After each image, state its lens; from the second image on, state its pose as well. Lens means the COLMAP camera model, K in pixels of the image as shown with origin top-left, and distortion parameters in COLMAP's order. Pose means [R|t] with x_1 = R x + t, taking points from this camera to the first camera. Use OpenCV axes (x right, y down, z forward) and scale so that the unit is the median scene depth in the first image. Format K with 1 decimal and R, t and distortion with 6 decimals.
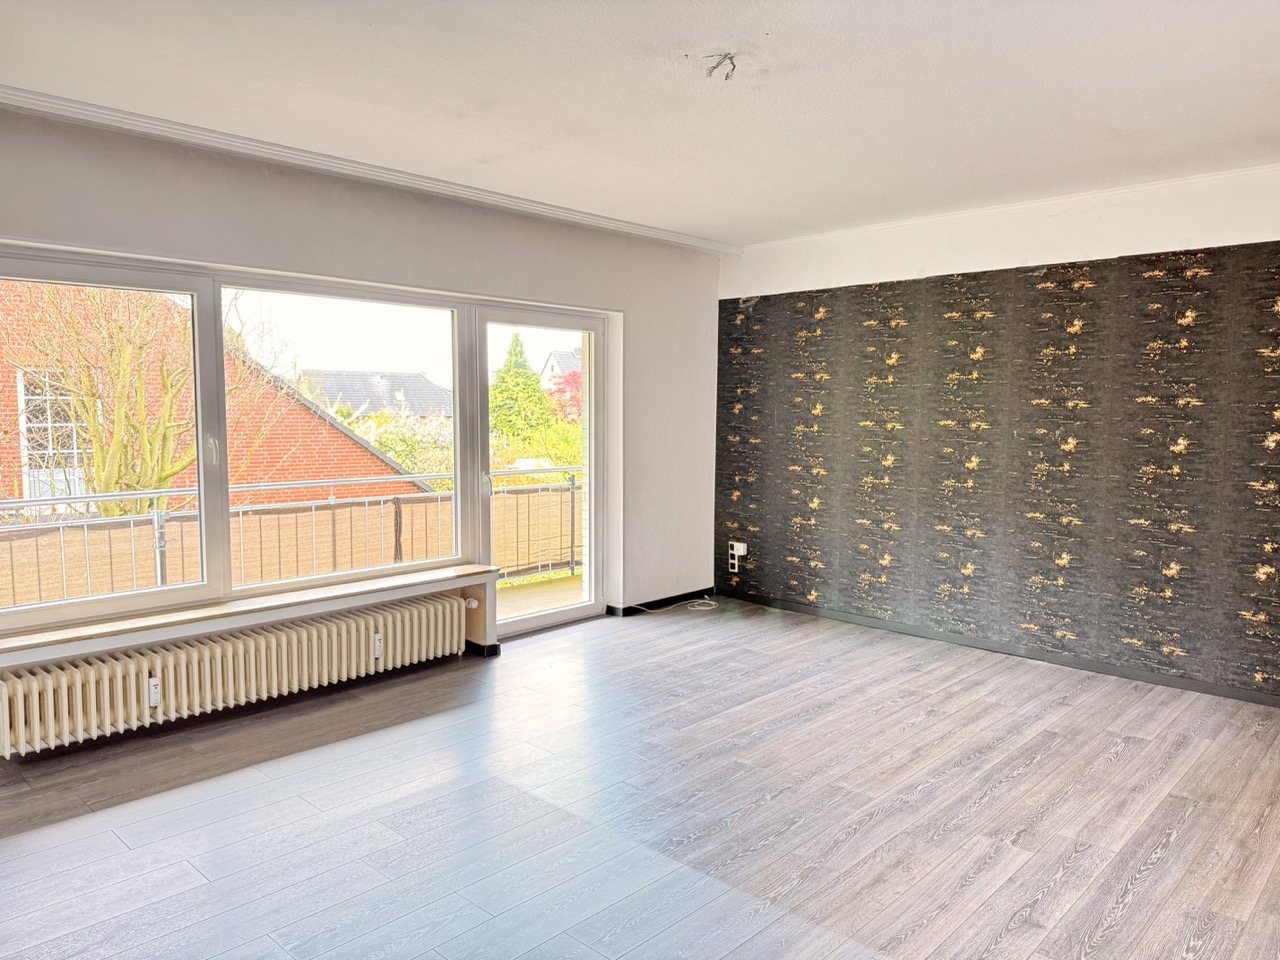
lens RADIAL K [[887.0, 0, 636.6], [0, 887.0, 479.2], [0, 0, 1]] dist [0.063759, -0.013830]
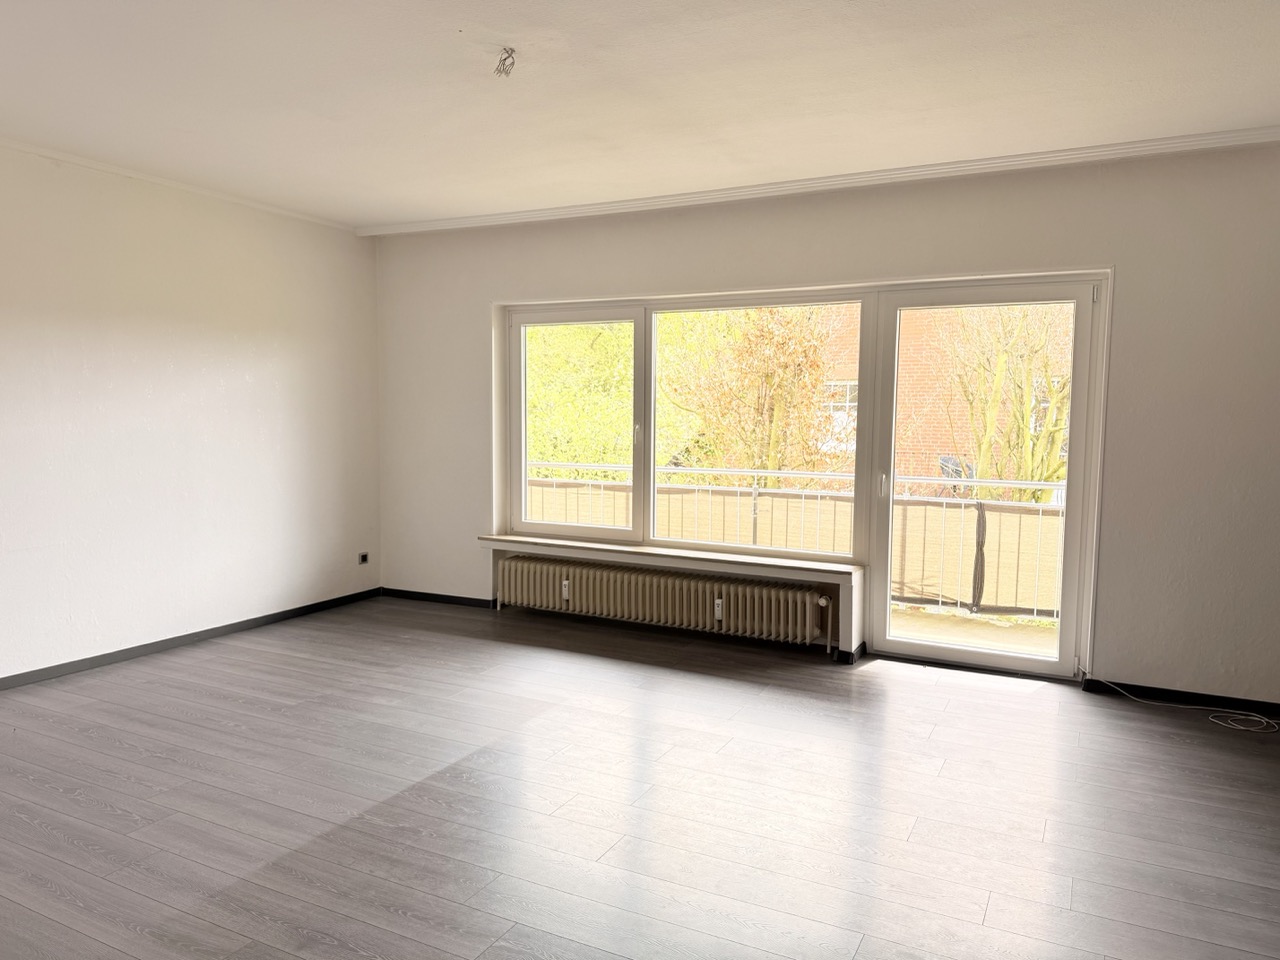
lens RADIAL K [[887.0, 0, 641.8], [0, 887.0, 485.4], [0, 0, 1]] dist [0.063759, -0.013830]
pose [[0.274252, 0.079646, -0.958354, 0.668993], [-0.087511, 0.994497, 0.057607, -0.025914], [0.957668, 0.068068, 0.279712, 0.506598]]
